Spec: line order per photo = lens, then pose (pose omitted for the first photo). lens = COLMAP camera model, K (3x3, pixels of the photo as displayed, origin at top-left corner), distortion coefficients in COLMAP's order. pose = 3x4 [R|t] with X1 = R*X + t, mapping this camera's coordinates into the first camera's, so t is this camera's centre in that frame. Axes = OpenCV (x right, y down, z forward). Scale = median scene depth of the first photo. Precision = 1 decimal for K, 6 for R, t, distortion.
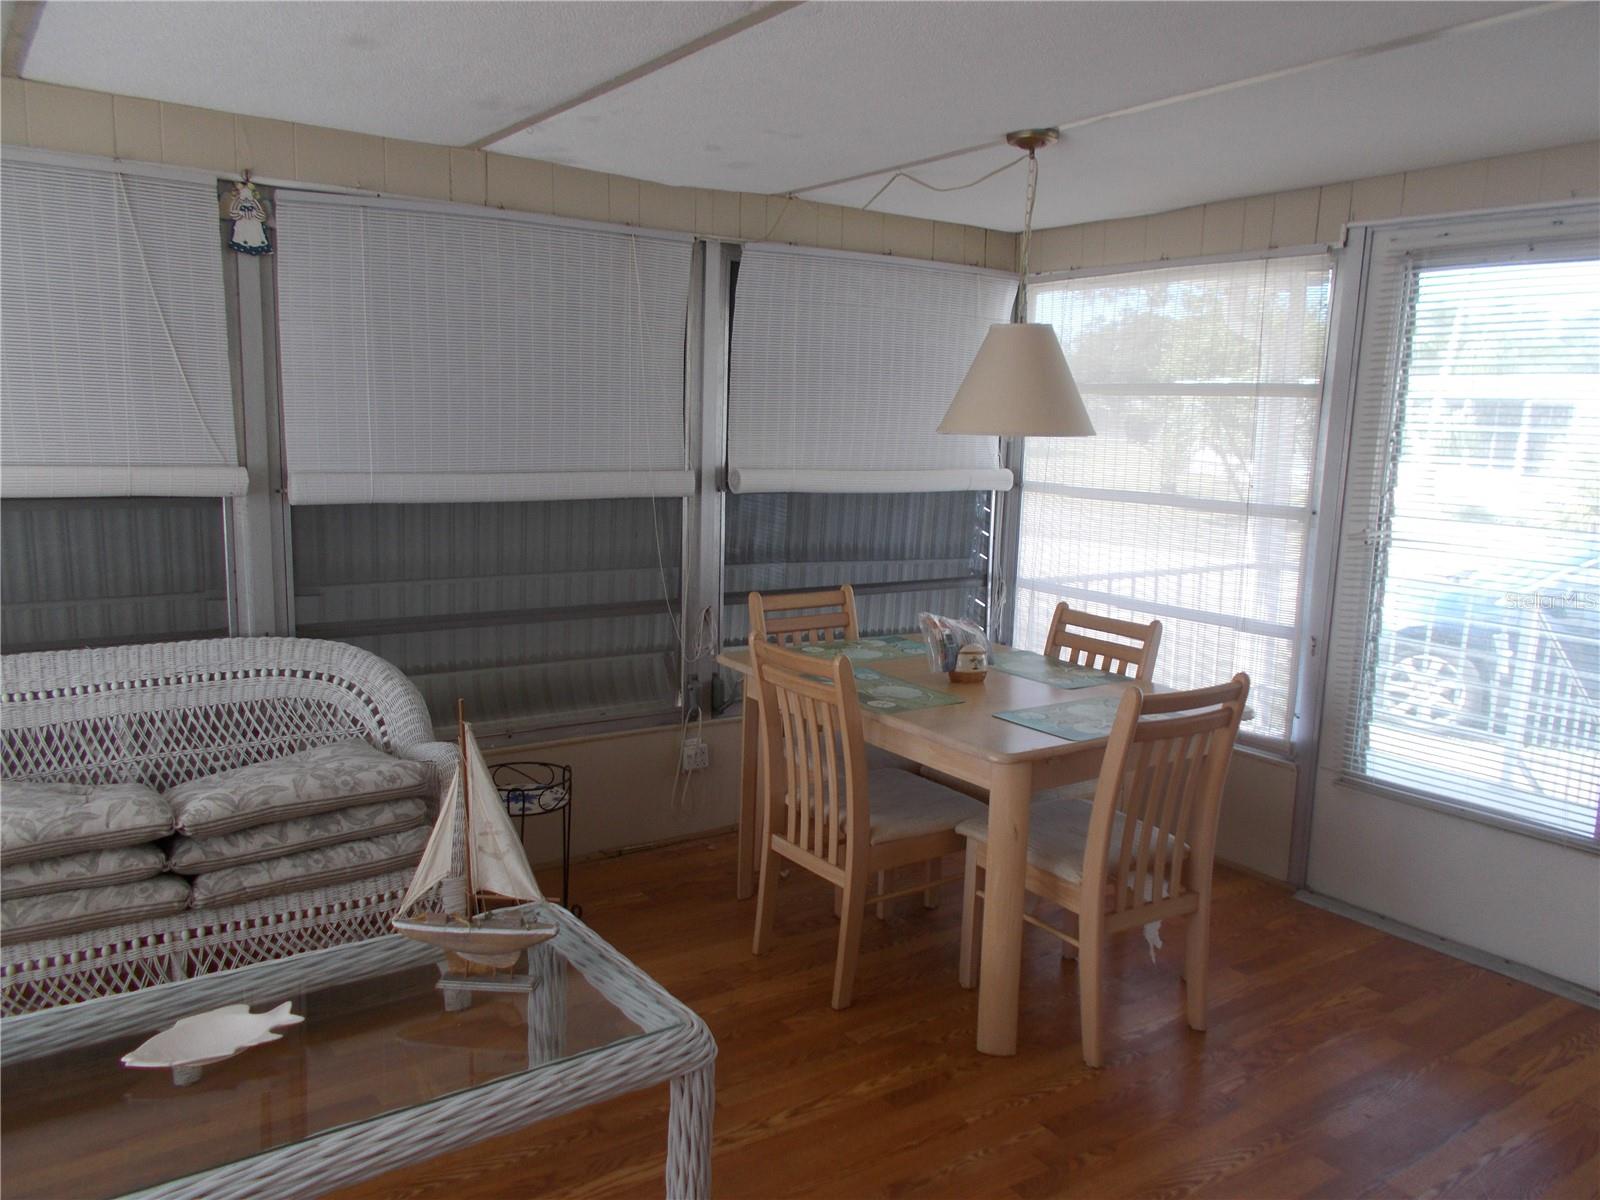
lens RADIAL K [[1229.4, 0, 791.3], [0, 1229.4, 605.2], [0, 0, 1]] dist [0.012380, -0.008003]
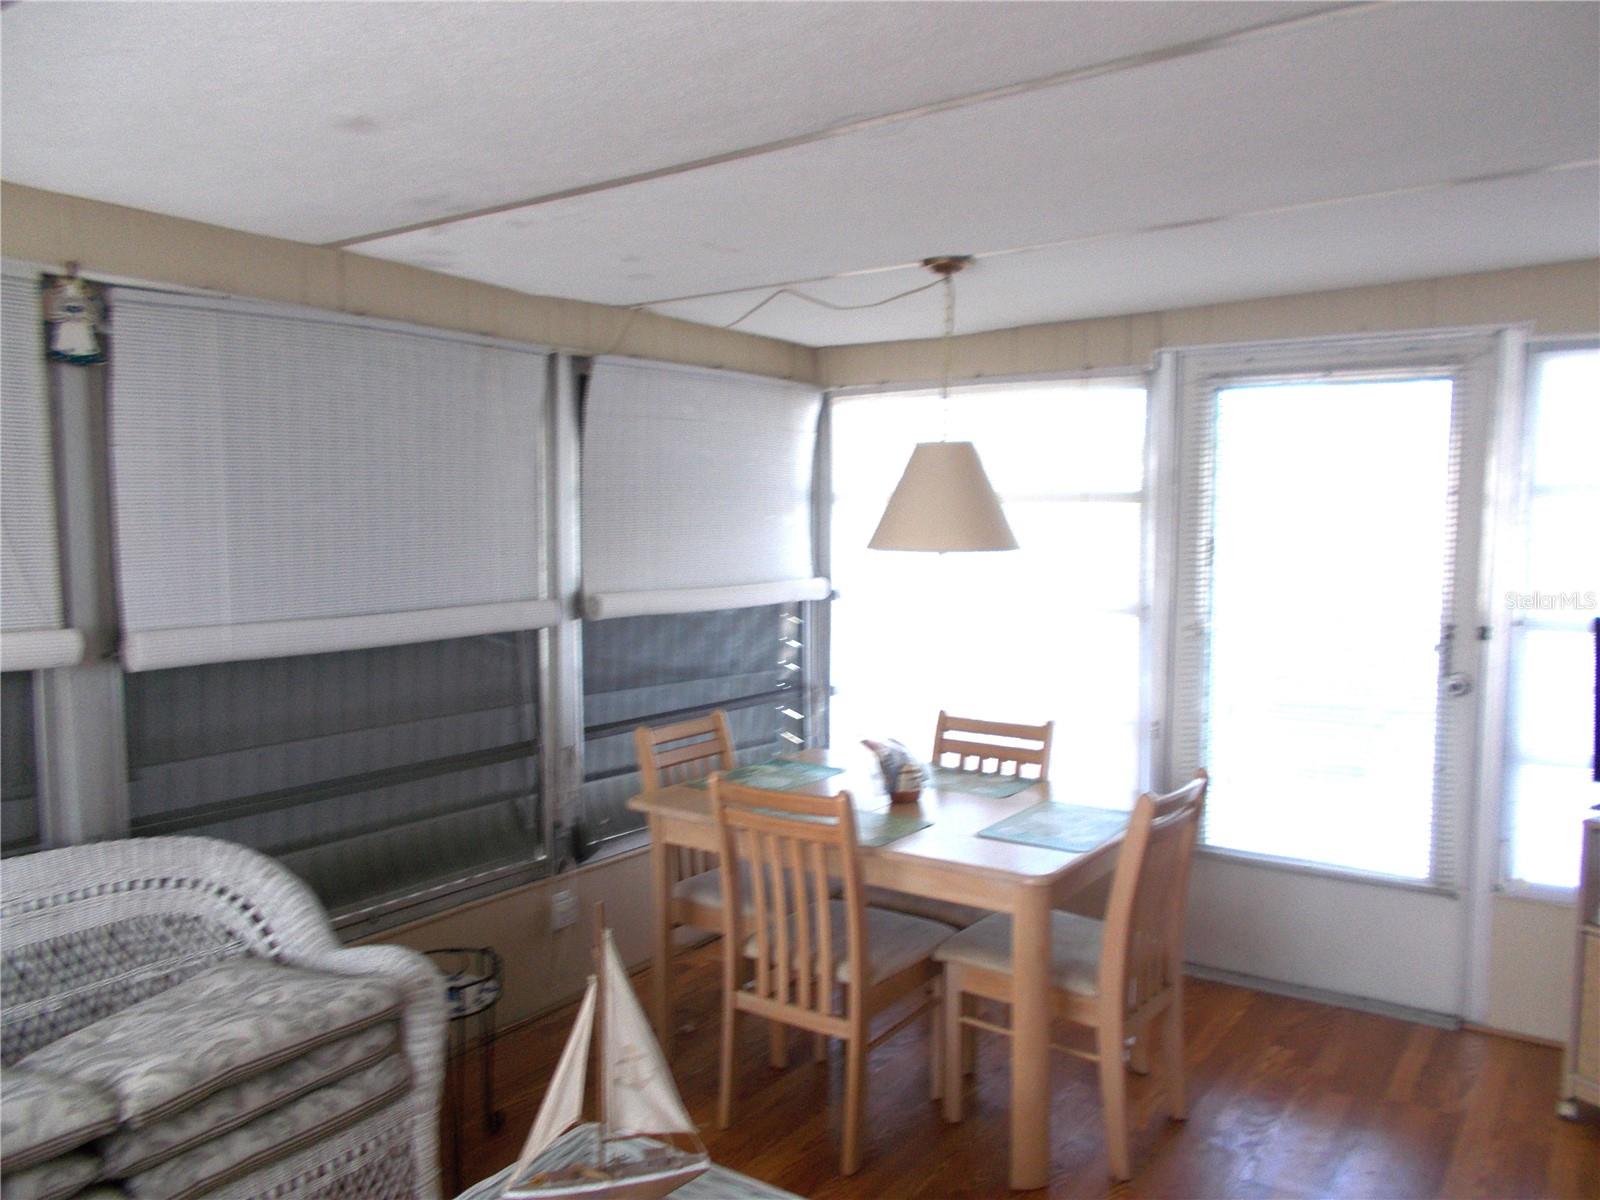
lens RADIAL K [[1229.4, 0, 800.0], [0, 1229.4, 603.8], [0, 0, 1]] dist [0.012380, -0.008003]
pose [[0.937483, -0.054170, 0.343789, -0.280649], [0.080719, 0.994720, -0.063378, -0.041016], [-0.338541, 0.087167, 0.936906, 0.101841]]
